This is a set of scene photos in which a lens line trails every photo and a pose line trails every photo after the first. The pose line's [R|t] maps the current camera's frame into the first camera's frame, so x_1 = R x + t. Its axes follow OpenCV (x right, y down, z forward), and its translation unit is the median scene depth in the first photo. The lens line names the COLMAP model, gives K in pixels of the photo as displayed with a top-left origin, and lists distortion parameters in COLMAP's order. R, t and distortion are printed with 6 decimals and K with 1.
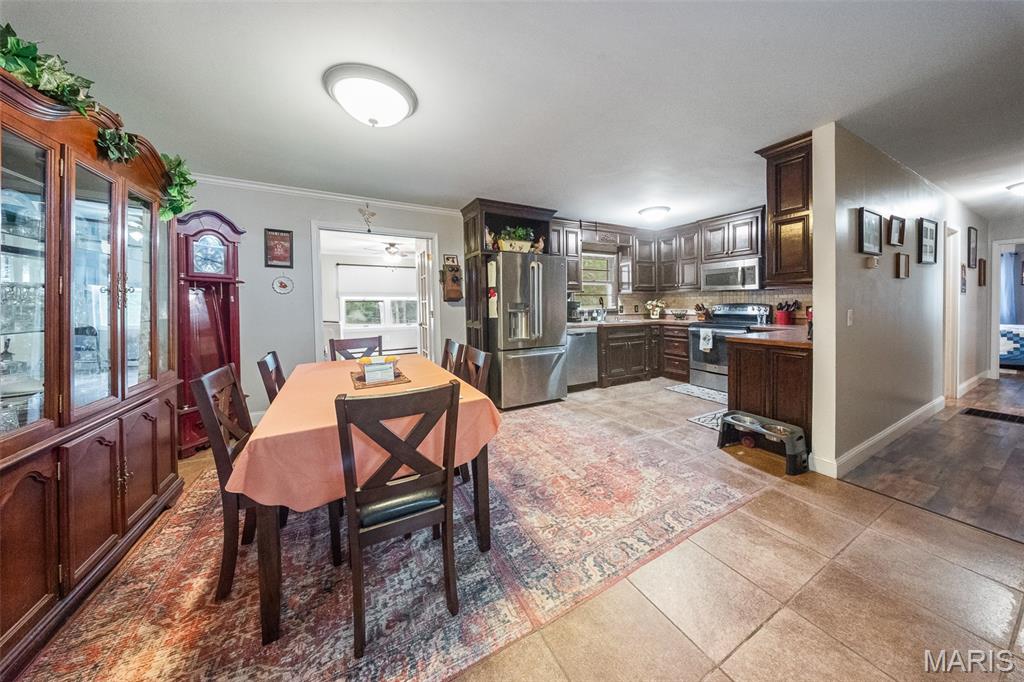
lens RADIAL K [[314.0, 0, 513.8], [0, 314.0, 303.7], [0, 0, 1]] dist [-0.001659, -0.000242]
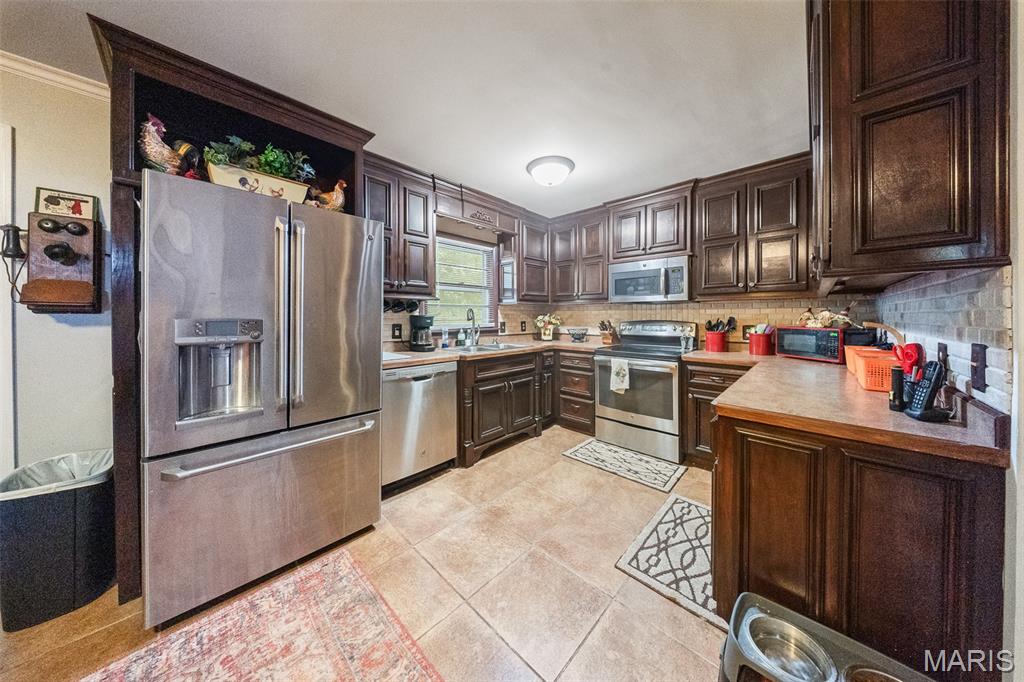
lens RADIAL K [[314.0, 0, 508.4], [0, 314.0, 316.9], [0, 0, 1]] dist [-0.001659, -0.000242]
pose [[0.950350, 0.007497, 0.311093, 0.158403], [-0.007755, 0.999970, -0.000409, -0.005715], [-0.311086, -0.002024, 0.950379, 0.386631]]
